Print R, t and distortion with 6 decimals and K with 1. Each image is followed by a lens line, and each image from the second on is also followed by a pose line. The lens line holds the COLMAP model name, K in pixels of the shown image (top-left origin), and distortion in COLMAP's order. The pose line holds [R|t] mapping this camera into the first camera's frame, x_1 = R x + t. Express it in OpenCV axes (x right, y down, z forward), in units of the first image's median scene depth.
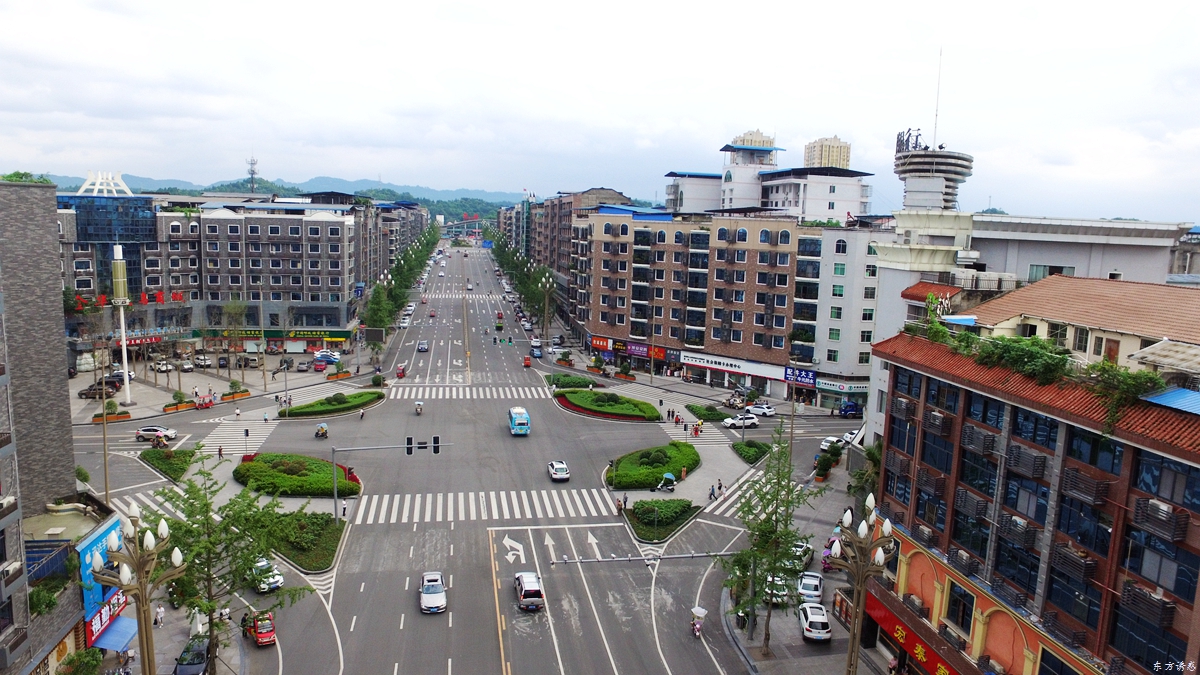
lens RADIAL K [[804.9, 0, 601.5], [0, 804.9, 347.7], [0, 0, 1]] dist [-0.128975, 0.096865]
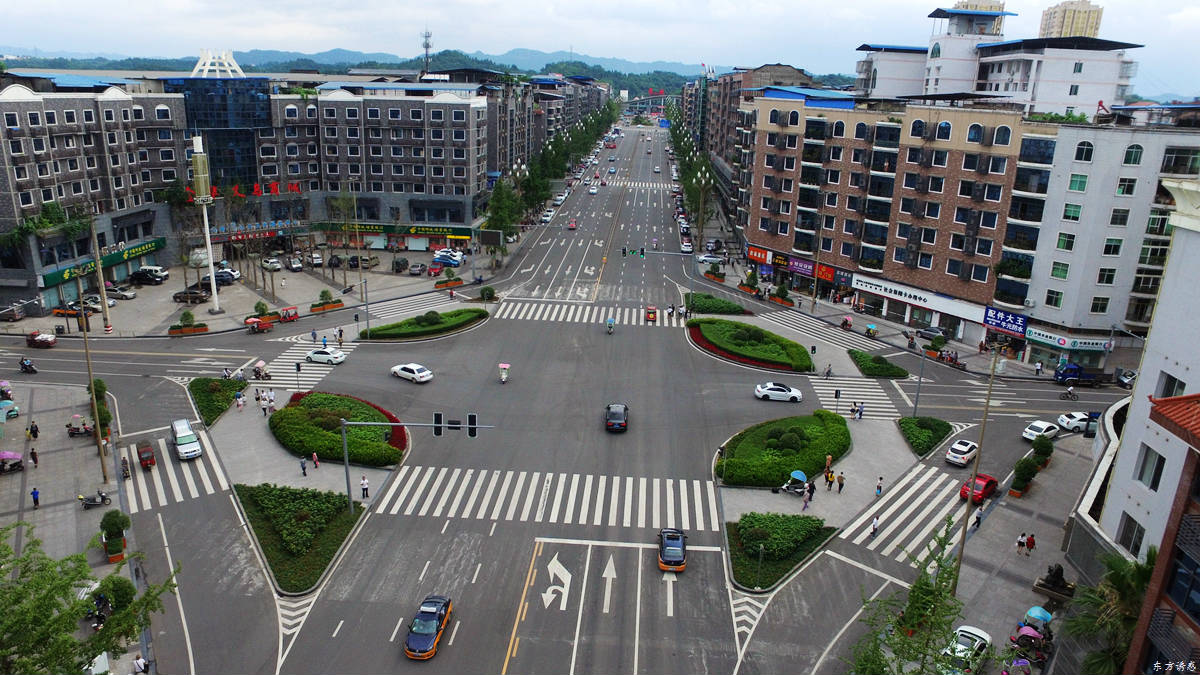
lens RADIAL K [[804.9, 0, 601.5], [0, 804.9, 347.7], [0, 0, 1]] dist [-0.128975, 0.096865]
pose [[0.971474, 0.071858, -0.225996, 0.039253], [-0.036985, 0.987235, 0.154916, -0.037229], [0.234243, -0.142138, 0.961731, 0.164157]]
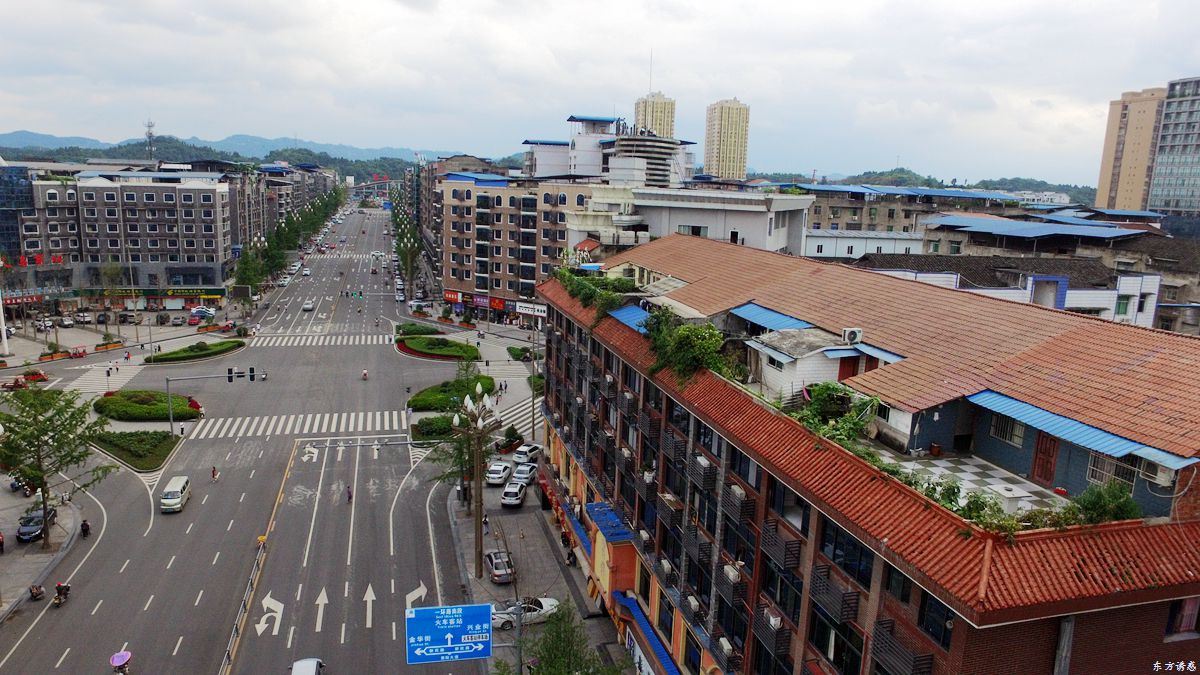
lens RADIAL K [[804.9, 0, 601.5], [0, 804.9, 347.7], [0, 0, 1]] dist [-0.128975, 0.096865]
pose [[0.996351, -0.016845, 0.083673, 0.124149], [0.012552, 0.998591, 0.051561, 0.012046], [-0.084423, -0.050323, 0.995158, -0.145024]]
